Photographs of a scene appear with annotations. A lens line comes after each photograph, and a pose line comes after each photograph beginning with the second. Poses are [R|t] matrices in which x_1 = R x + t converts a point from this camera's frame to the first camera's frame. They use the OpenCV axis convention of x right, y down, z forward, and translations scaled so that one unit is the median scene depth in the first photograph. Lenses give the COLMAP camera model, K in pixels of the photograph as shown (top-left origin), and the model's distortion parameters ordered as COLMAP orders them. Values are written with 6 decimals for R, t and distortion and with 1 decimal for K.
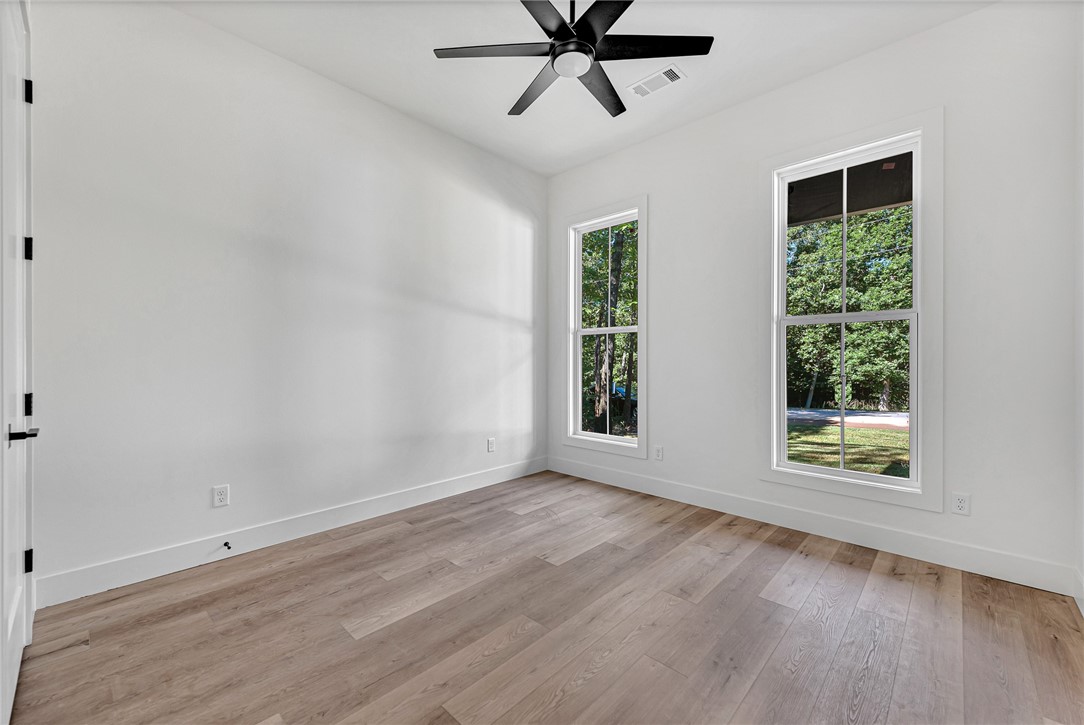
lens RADIAL K [[432.5, 0, 542.5], [0, 432.5, 360.6], [0, 0, 1]] dist [0.013350, -0.002923]
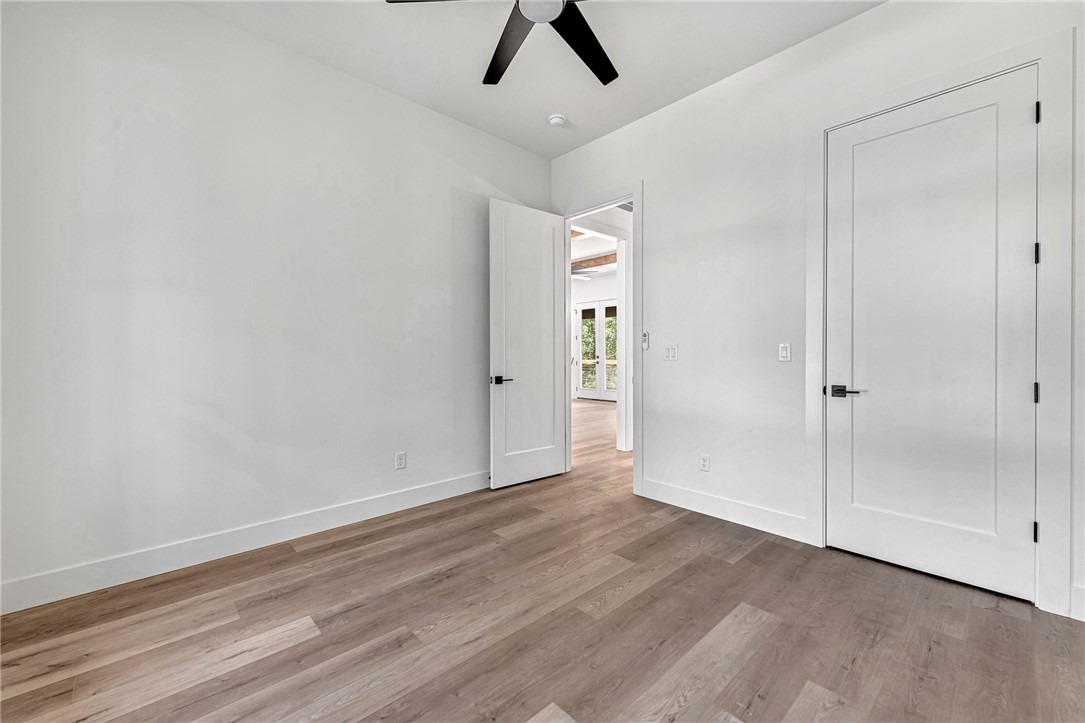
lens RADIAL K [[432.9, 0, 542.2], [0, 432.9, 358.3], [0, 0, 1]] dist [0.013350, -0.002923]
pose [[-0.997630, 0.000637, 0.068811, 0.008807], [0.001333, 0.999948, 0.010073, 0.000318], [-0.068801, 0.010141, -0.997579, 1.940689]]
